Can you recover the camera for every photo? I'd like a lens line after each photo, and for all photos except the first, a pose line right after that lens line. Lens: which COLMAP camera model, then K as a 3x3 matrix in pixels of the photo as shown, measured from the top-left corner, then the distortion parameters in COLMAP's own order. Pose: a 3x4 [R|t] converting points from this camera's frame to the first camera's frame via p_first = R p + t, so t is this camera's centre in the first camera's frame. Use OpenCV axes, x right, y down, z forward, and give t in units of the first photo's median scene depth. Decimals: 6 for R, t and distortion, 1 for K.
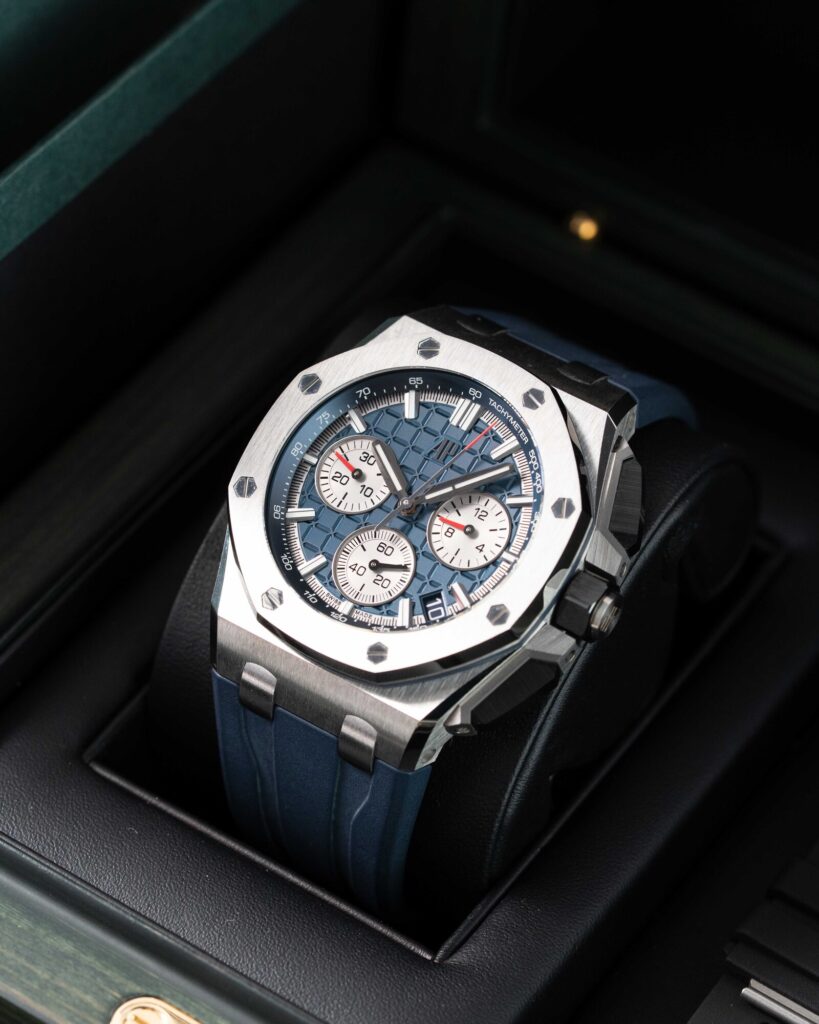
lens RADIAL K [[4580.1, 0, 398.8], [0, 4580.1, 507.9], [0, 0, 1]] dist [0.100547, 0.000000]
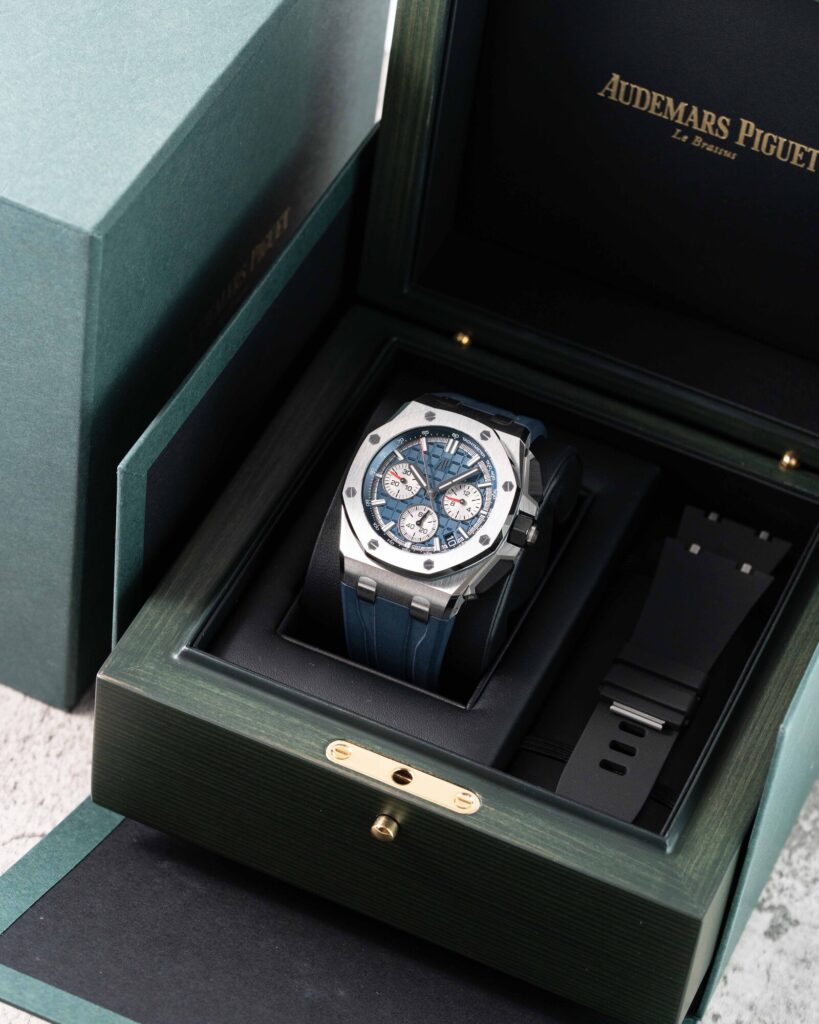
lens RADIAL K [[4580.1, 0, 414.3], [0, 4580.1, 512.0], [0, 0, 1]] dist [0.100547, 0.000000]
pose [[0.984690, -0.108756, 0.136223, -0.289071], [0.106415, 0.994023, 0.024372, -0.043346], [-0.138060, -0.009502, 0.990378, -1.055098]]
